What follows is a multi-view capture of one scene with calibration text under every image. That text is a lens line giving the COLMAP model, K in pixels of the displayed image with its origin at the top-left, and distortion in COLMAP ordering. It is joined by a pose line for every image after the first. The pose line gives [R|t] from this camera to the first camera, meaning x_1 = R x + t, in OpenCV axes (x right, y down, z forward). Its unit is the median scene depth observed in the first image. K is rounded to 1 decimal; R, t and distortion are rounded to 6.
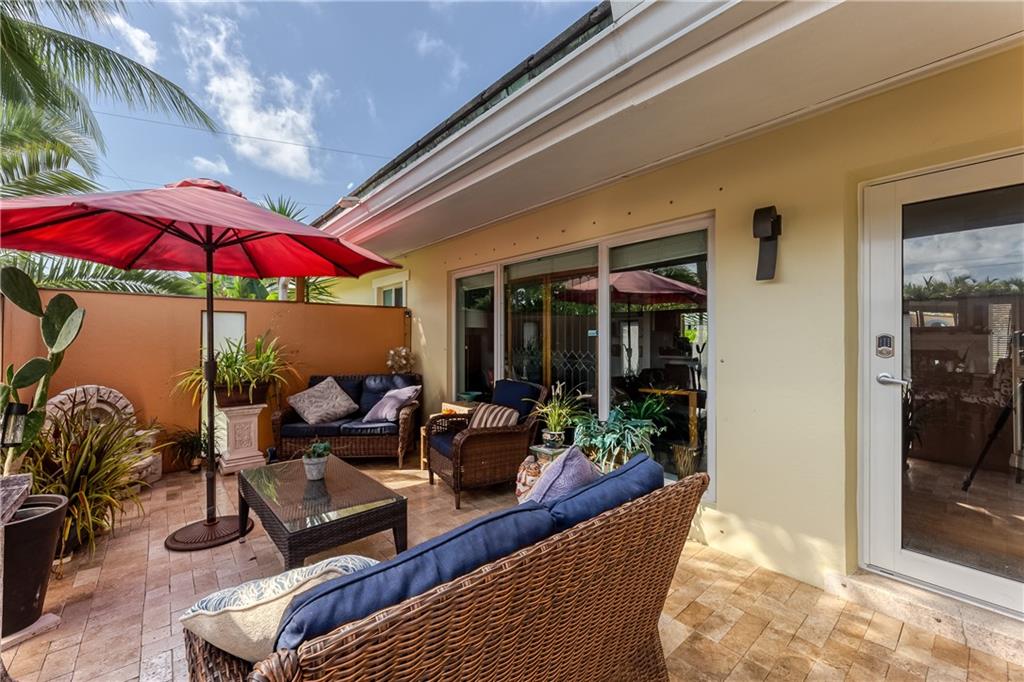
lens RADIAL K [[409.2, 0, 503.7], [0, 409.2, 339.0], [0, 0, 1]] dist [-0.001589, -0.000659]
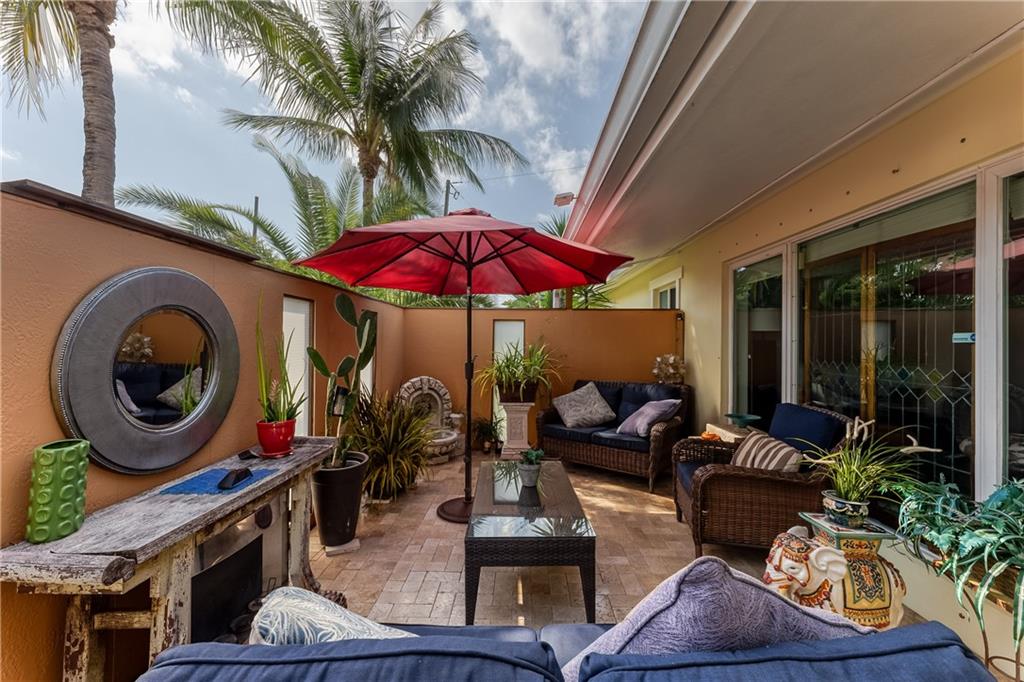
lens RADIAL K [[409.2, 0, 508.0], [0, 409.2, 341.6], [0, 0, 1]] dist [0.002172, -0.000713]
pose [[0.753634, 0.004205, -0.657281, 0.099424], [-0.008199, 0.999962, -0.003005, -0.002136], [0.657244, 0.007654, 0.753639, 0.139843]]
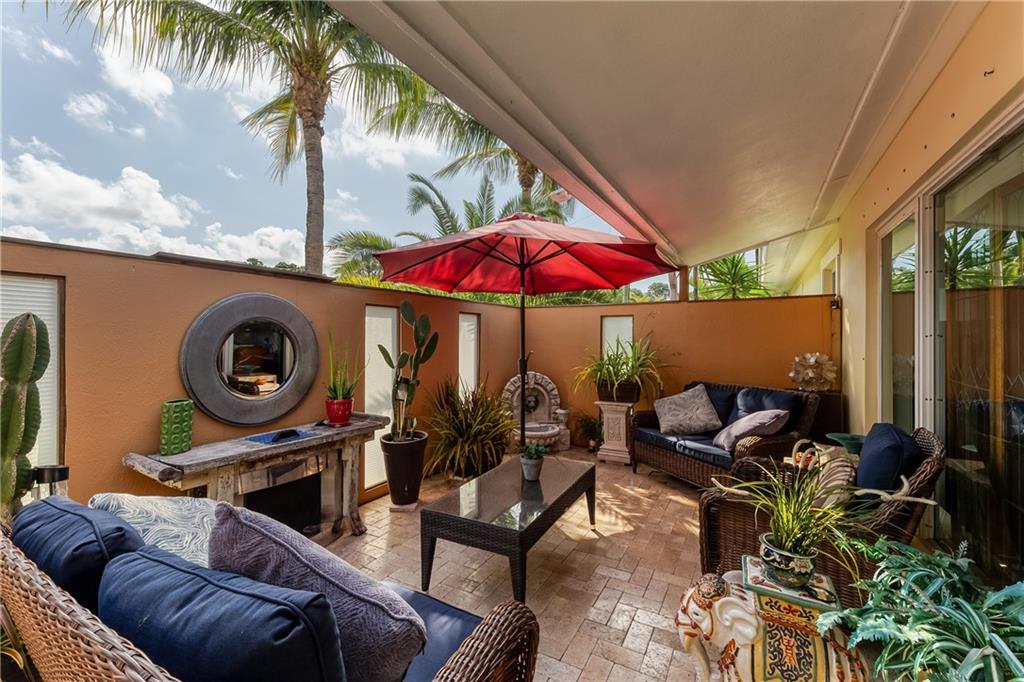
lens RADIAL K [[409.2, 0, 503.7], [0, 409.2, 339.0], [0, 0, 1]] dist [-0.001589, -0.000659]
pose [[0.355805, 0.001474, -0.934559, 0.305165], [-0.001293, 0.999999, 0.001085, -0.005488], [0.934559, 0.000822, 0.355806, 0.372282]]
